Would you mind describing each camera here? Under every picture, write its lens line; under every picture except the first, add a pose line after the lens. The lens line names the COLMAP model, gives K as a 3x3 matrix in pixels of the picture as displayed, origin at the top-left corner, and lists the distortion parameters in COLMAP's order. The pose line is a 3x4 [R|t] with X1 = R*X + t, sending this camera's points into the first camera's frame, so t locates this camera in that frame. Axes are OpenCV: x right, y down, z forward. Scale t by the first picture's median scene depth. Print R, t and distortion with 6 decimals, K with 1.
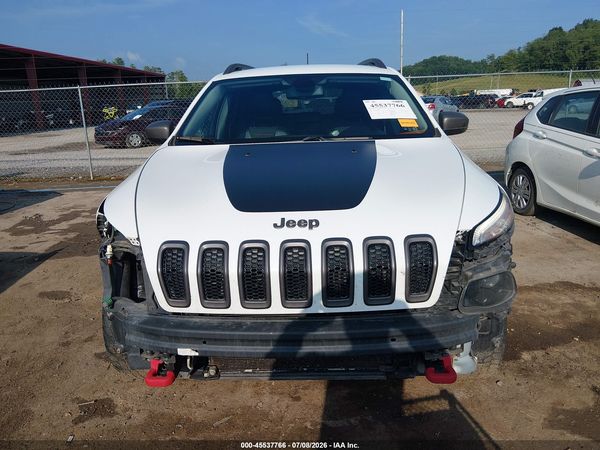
lens RADIAL K [[420.1, 0, 308.0], [0, 420.1, 226.7], [0, 0, 1]] dist [0.079621, -0.075549]
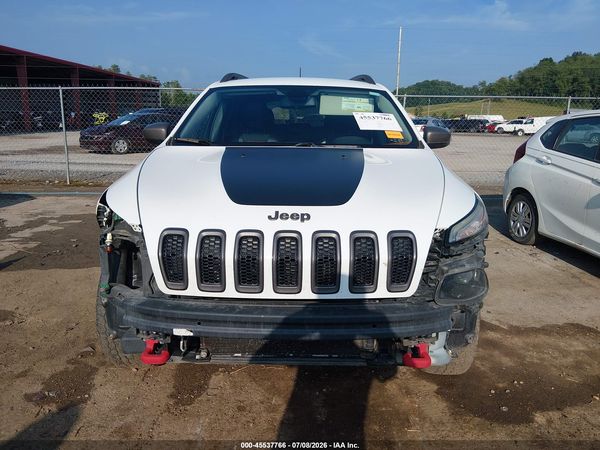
lens RADIAL K [[458.3, 0, 303.7], [0, 458.3, 222.3], [0, 0, 1]] dist [0.064255, -0.114015]
pose [[0.998670, 0.039675, 0.032920, -0.027887], [-0.037317, 0.996891, -0.069400, 0.085329], [-0.035571, 0.068080, 0.997046, -0.175454]]
